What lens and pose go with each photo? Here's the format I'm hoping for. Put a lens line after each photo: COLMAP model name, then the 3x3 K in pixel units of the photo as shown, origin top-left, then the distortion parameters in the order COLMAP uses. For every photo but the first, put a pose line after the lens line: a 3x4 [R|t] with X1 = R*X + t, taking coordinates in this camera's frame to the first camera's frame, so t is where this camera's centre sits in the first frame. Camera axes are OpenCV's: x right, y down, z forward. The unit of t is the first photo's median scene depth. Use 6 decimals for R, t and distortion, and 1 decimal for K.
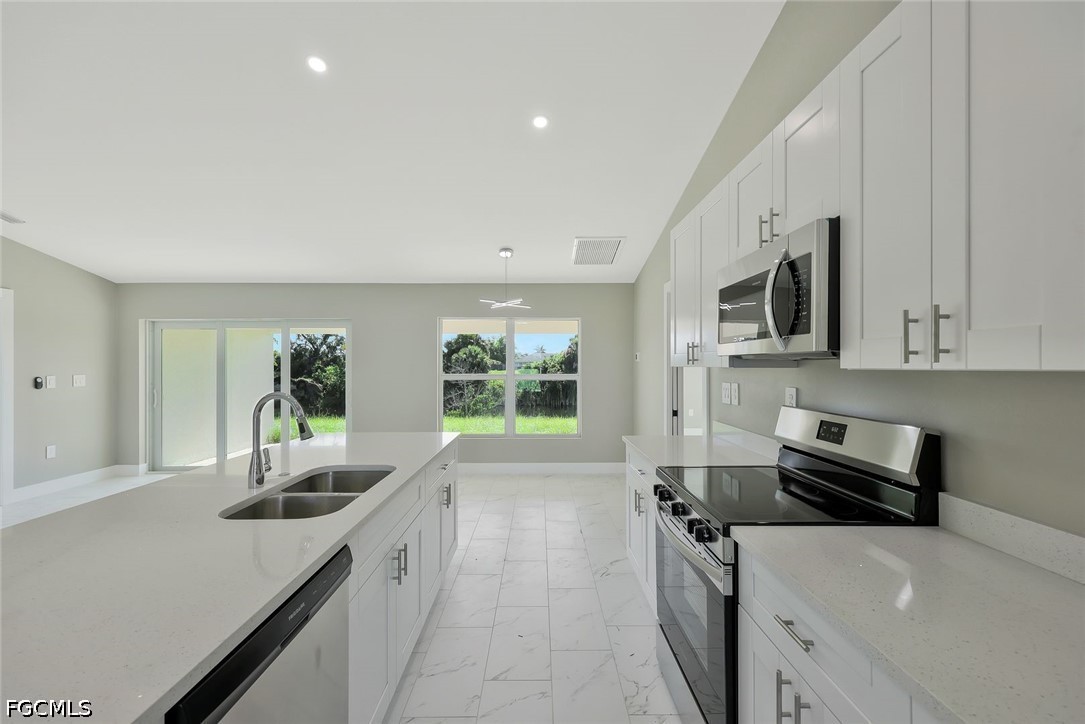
lens RADIAL K [[444.6, 0, 540.7], [0, 444.6, 361.8], [0, 0, 1]] dist [-0.000089, 0.000111]
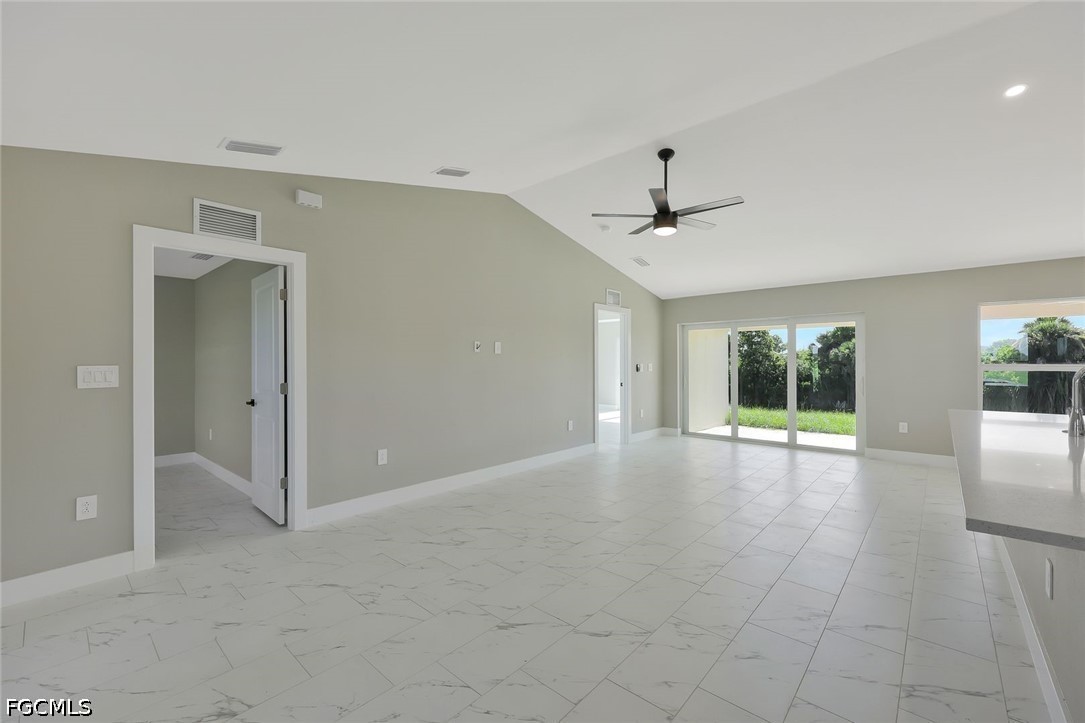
lens RADIAL K [[444.6, 0, 540.7], [0, 444.6, 361.3], [0, 0, 1]] dist [-0.000089, 0.000111]
pose [[0.737996, -0.002630, -0.674800, -0.186033], [0.005447, 0.999983, 0.002060, 0.010553], [0.674783, -0.005196, 0.737998, -0.206717]]
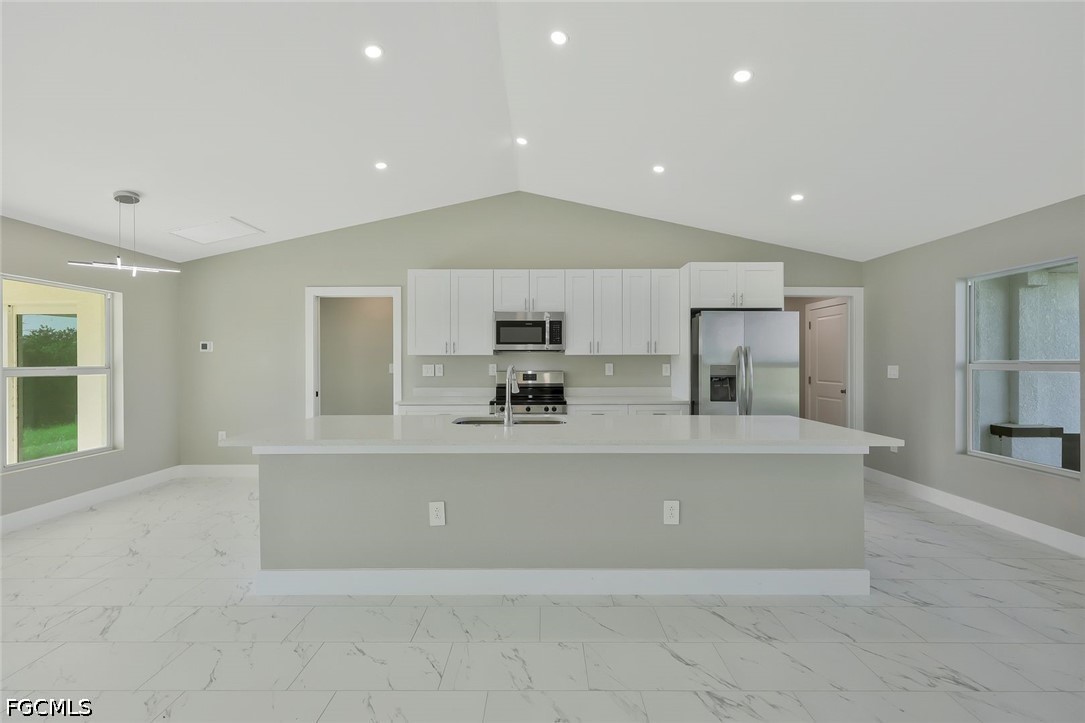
lens RADIAL K [[444.6, 0, 540.7], [0, 444.6, 361.3], [0, 0, 1]] dist [-0.000089, 0.000111]
pose [[0.014390, 0.000444, 0.999896, -0.444534], [-0.004705, 0.999989, -0.000376, 0.010935], [-0.999885, -0.004699, 0.014391, 0.176028]]
